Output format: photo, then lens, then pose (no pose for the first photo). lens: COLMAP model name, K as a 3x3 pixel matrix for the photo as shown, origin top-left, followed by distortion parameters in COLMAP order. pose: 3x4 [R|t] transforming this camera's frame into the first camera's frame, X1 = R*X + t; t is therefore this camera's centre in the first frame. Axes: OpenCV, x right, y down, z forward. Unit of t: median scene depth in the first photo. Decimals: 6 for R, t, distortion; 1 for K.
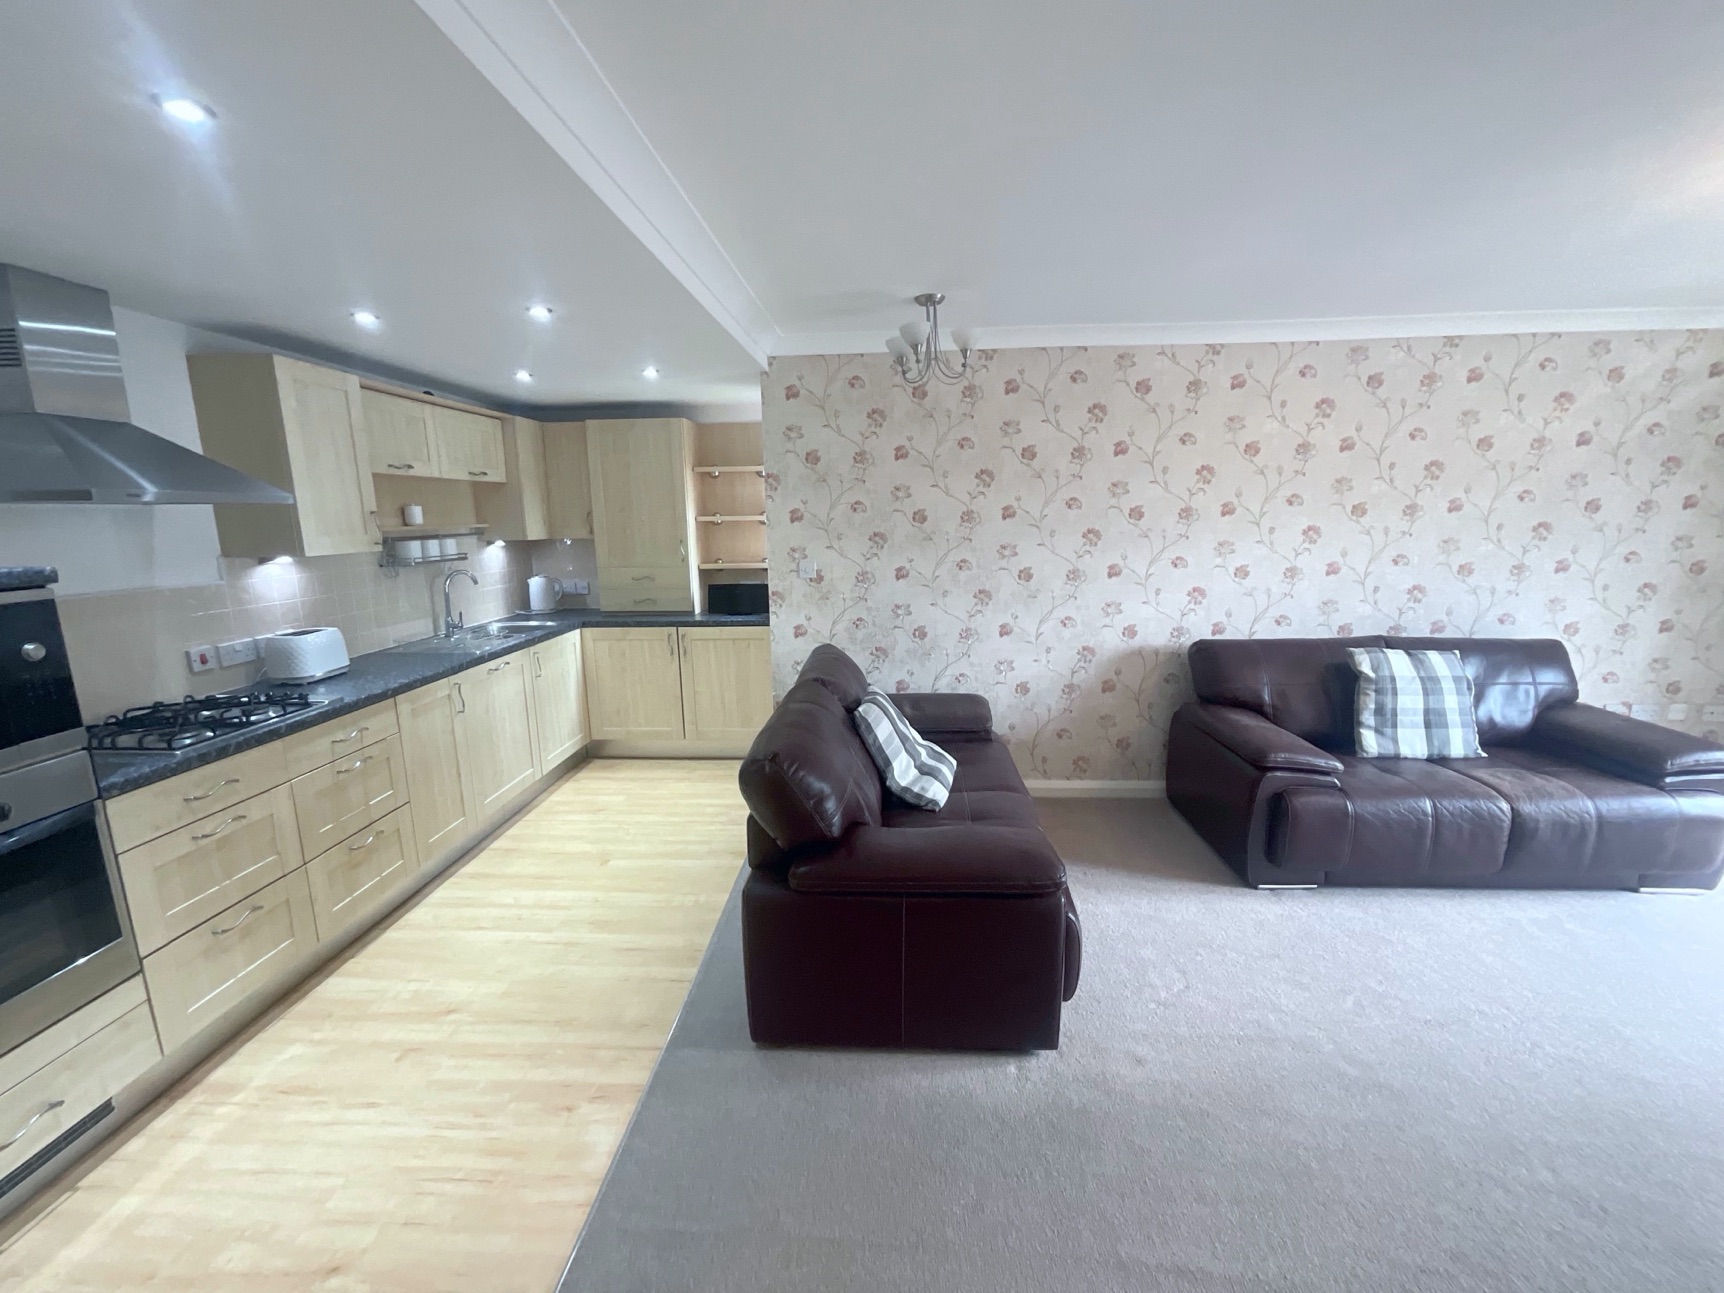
lens RADIAL K [[688.9, 0, 854.3], [0, 688.9, 646.6], [0, 0, 1]] dist [0.000039, -0.000259]
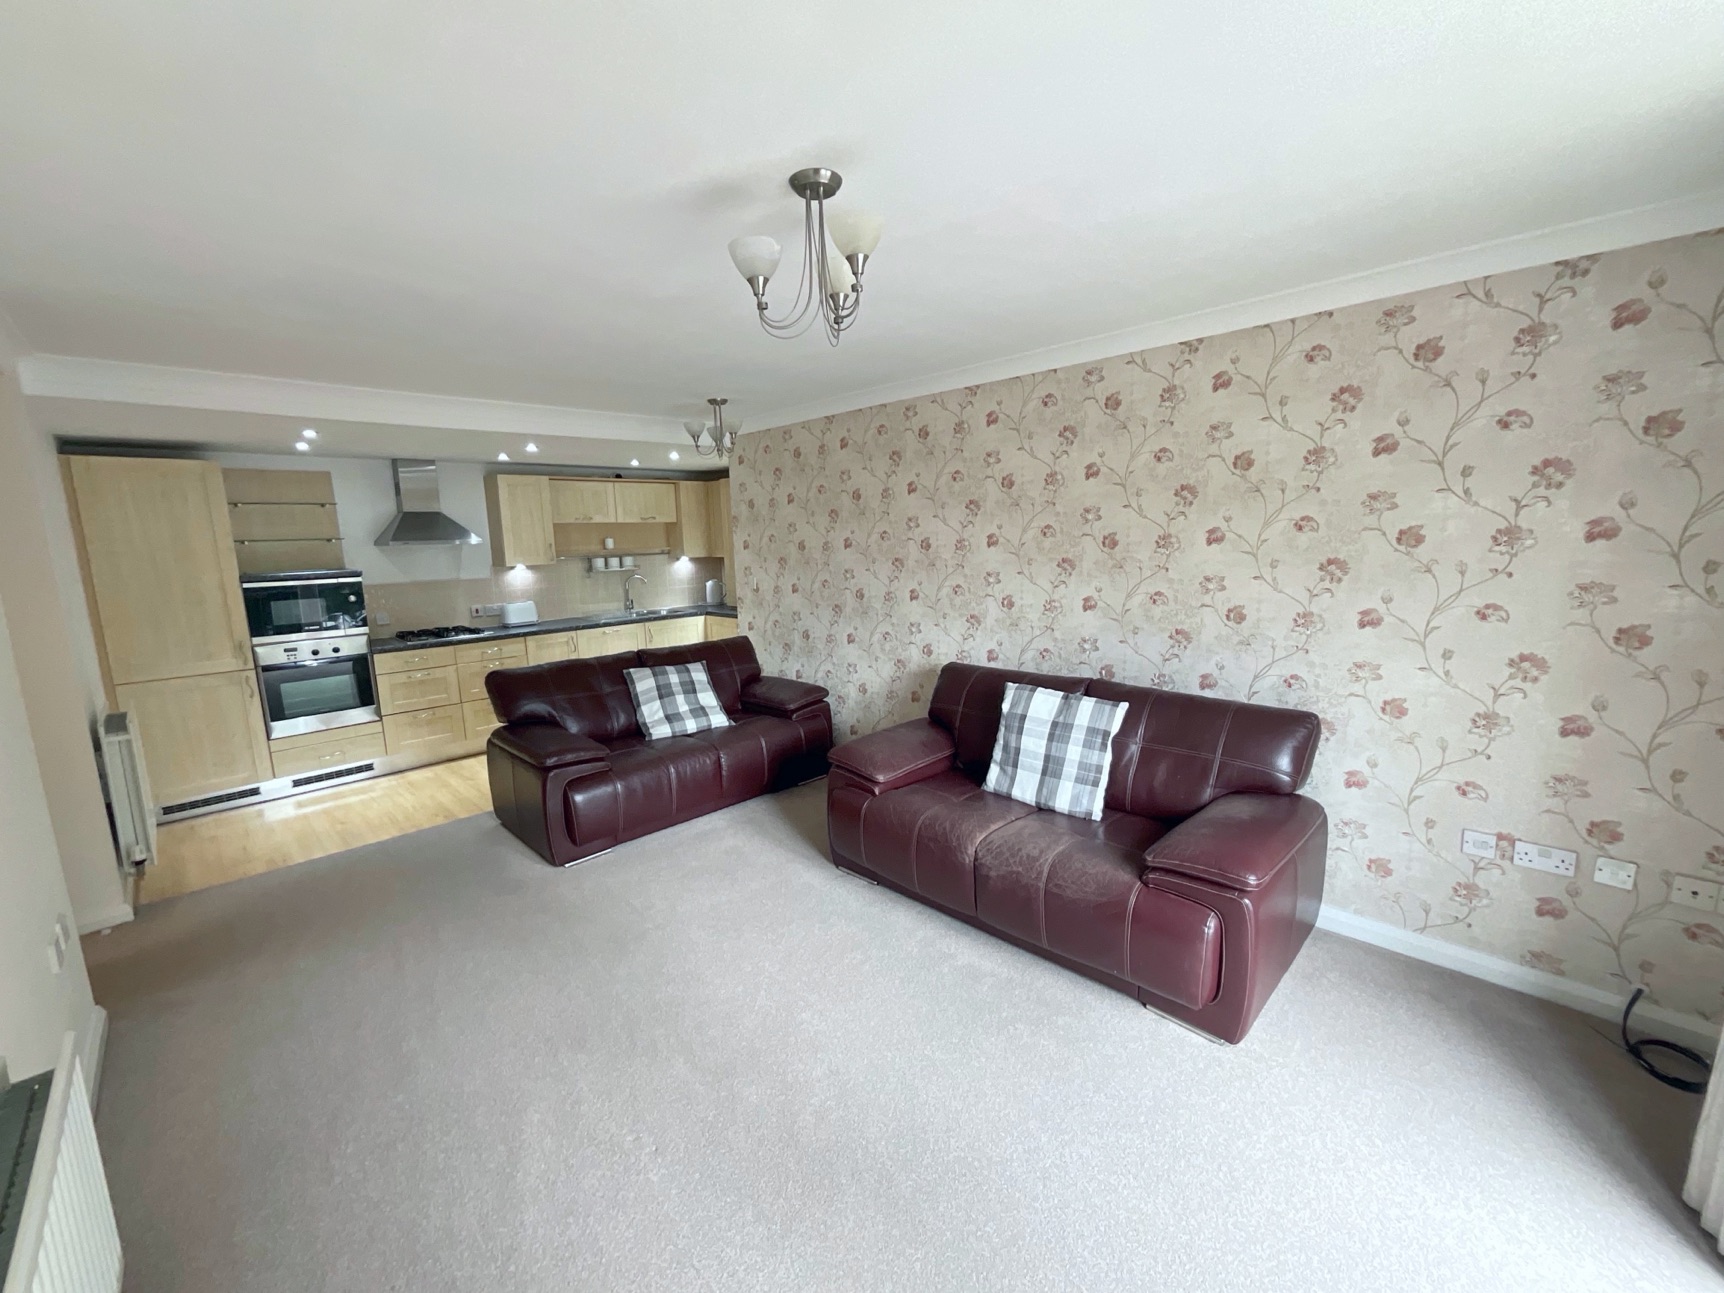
lens RADIAL K [[698.1, 0, 862.0], [0, 698.1, 646.5], [0, 0, 1]] dist [0.001988, 0.000201]
pose [[0.743095, 0.100100, -0.661657, 1.255450], [-0.106460, 0.993840, 0.030792, -0.059930], [0.660664, 0.047559, 0.749174, 0.106239]]
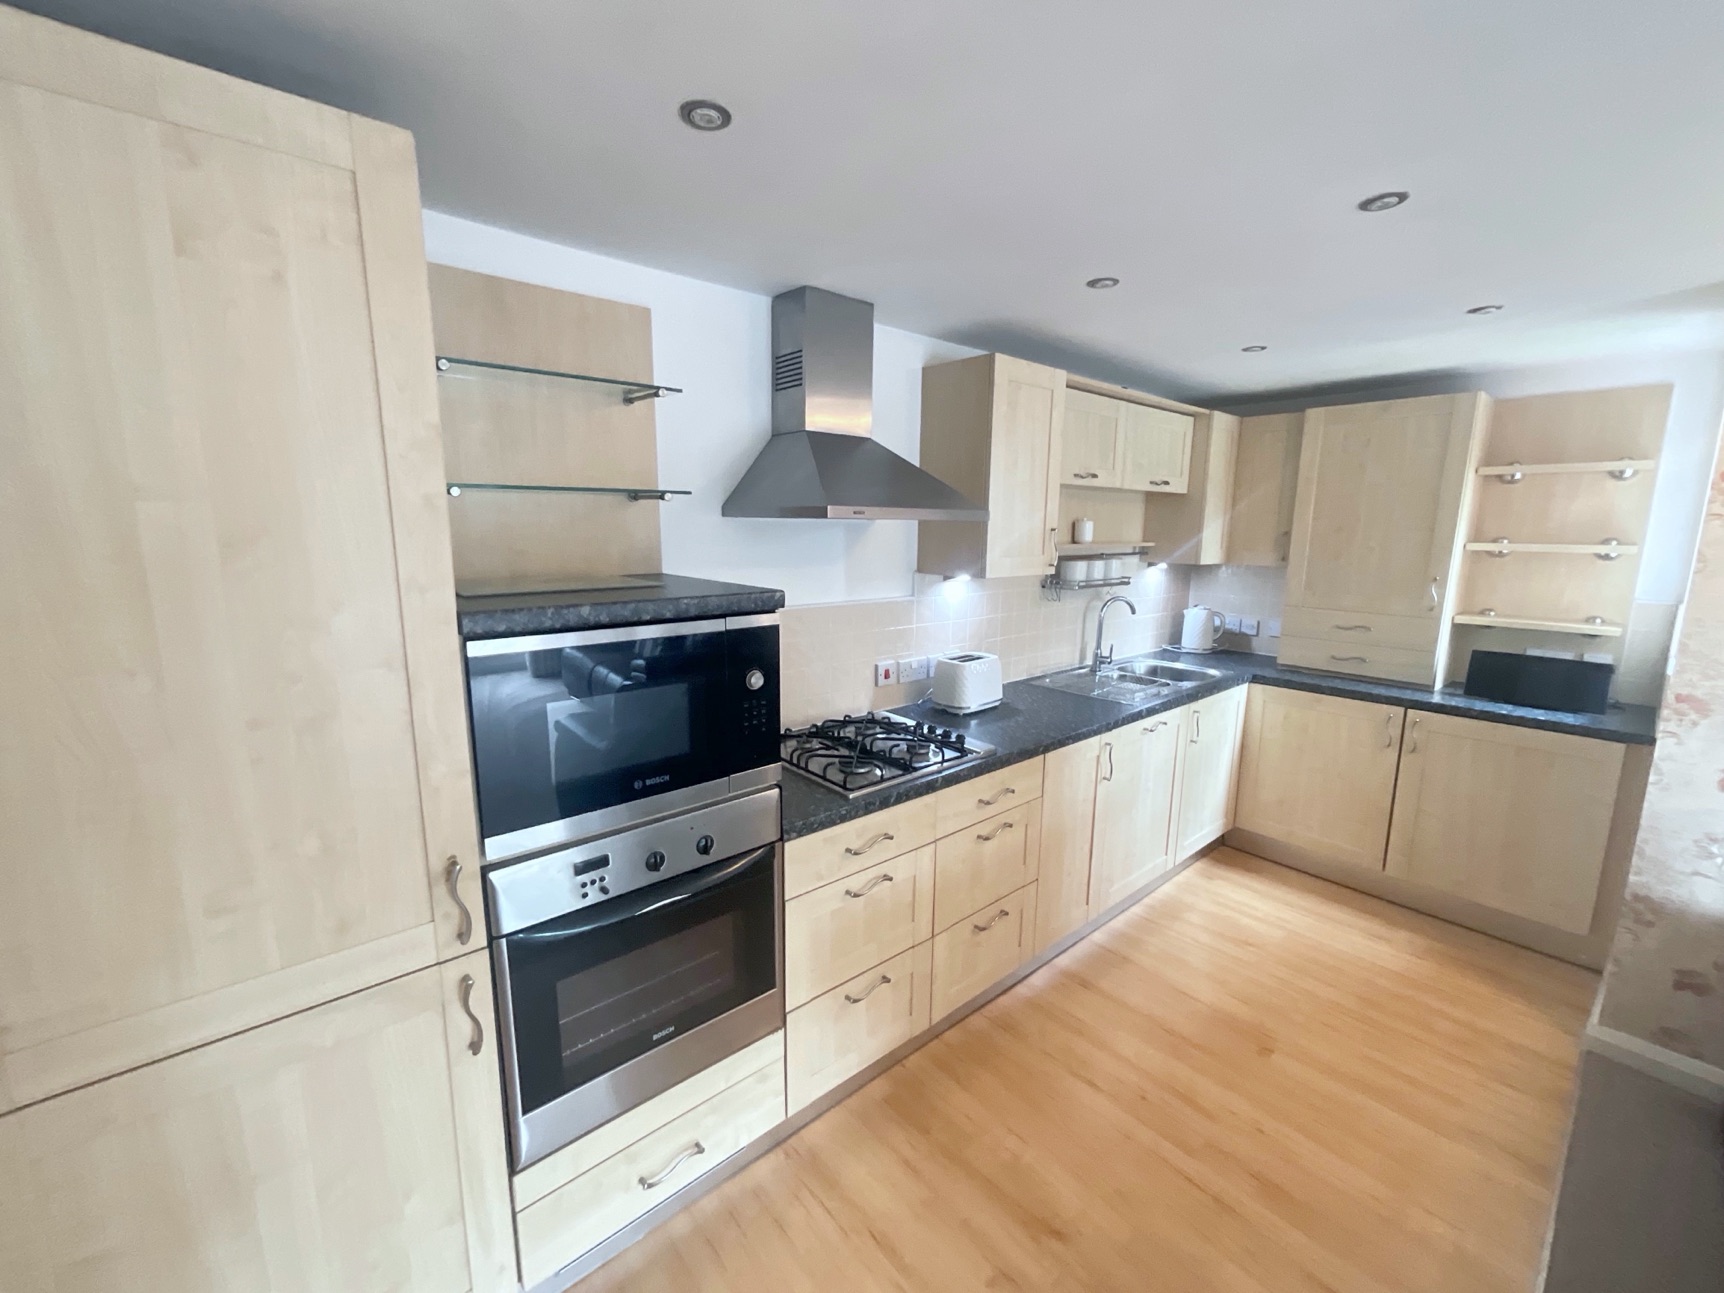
lens RADIAL K [[690.4, 0, 862.0], [0, 690.4, 646.5], [0, 0, 1]] dist [-0.011655, 0.000196]
pose [[0.688733, 0.144588, -0.710451, -0.222777], [-0.155163, 0.986604, 0.050370, -0.054491], [0.708217, 0.075544, 0.701941, 0.226736]]
